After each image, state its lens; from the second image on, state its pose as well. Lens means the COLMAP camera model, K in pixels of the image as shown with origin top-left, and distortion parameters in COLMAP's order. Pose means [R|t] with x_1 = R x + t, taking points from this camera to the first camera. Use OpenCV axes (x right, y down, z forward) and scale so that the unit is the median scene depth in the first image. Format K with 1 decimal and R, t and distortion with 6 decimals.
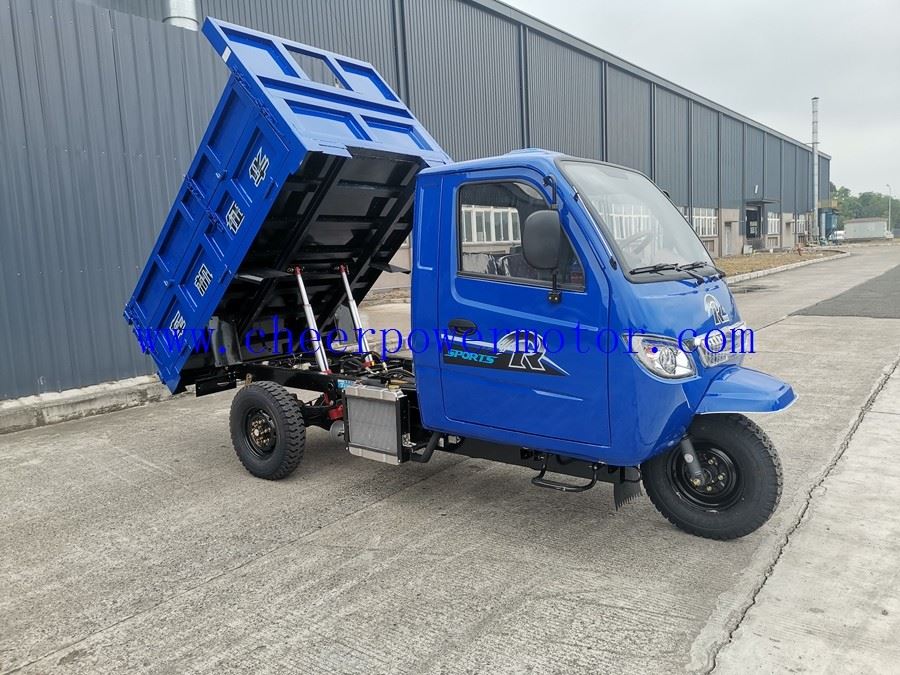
lens RADIAL K [[675.8, 0, 452.9], [0, 675.8, 324.6], [0, 0, 1]] dist [0.088527, -0.106859]
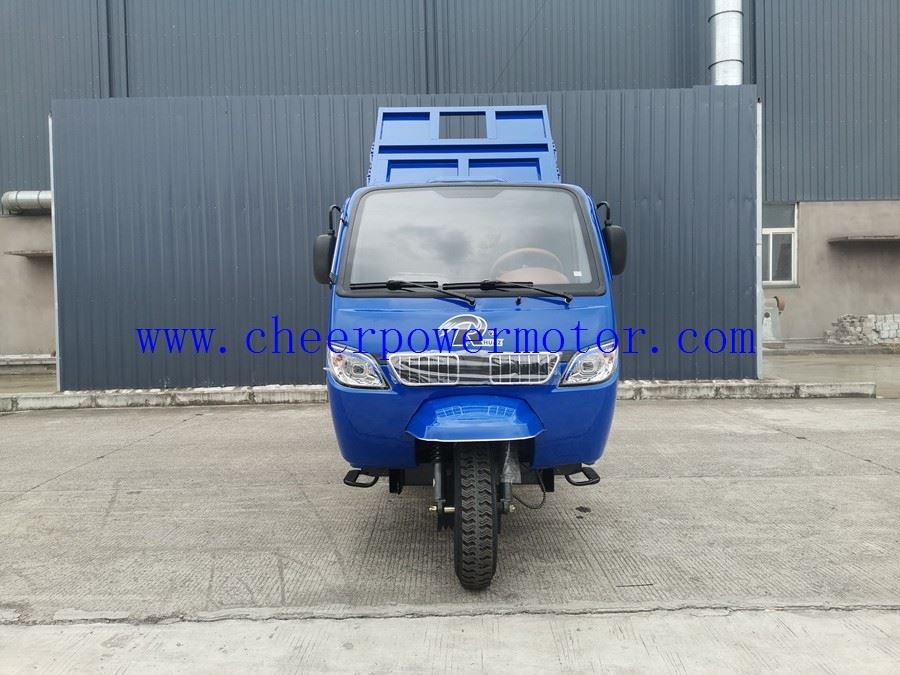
lens RADIAL K [[675.8, 0, 452.9], [0, 675.8, 324.6], [0, 0, 1]] dist [0.088527, -0.106859]
pose [[0.602877, 0.051668, -0.796159, 0.489494], [-0.094254, 0.995525, -0.006766, -0.009972], [0.792247, 0.079121, 0.605050, 0.187644]]
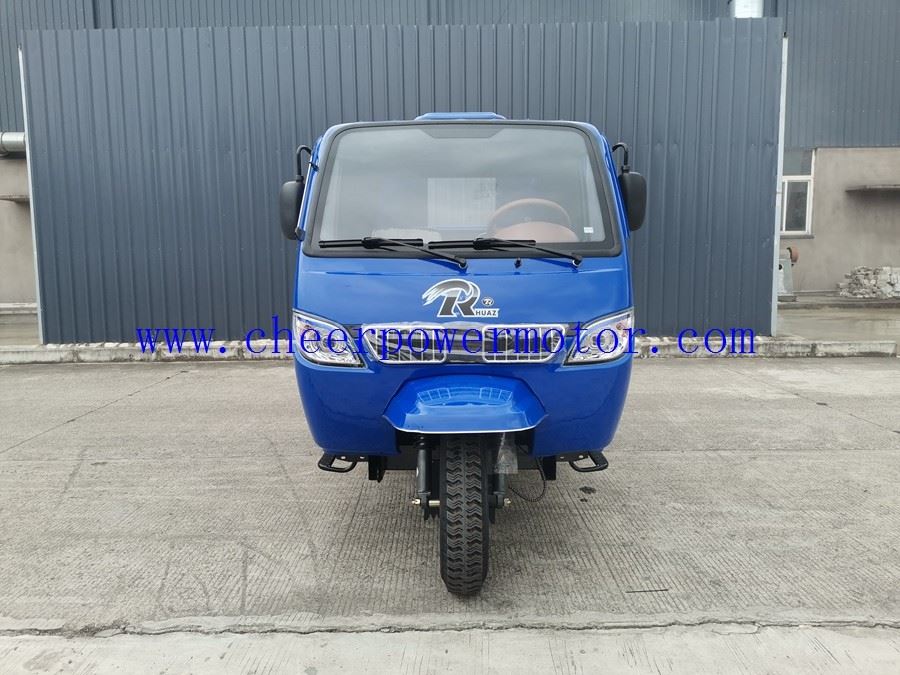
lens RADIAL K [[675.8, 0, 452.9], [0, 675.8, 324.6], [0, 0, 1]] dist [0.088527, -0.106859]
pose [[0.598274, 0.115378, -0.792941, 0.443960], [-0.099558, 0.992615, 0.069315, -0.020037], [0.795083, 0.037474, 0.605342, 0.231907]]
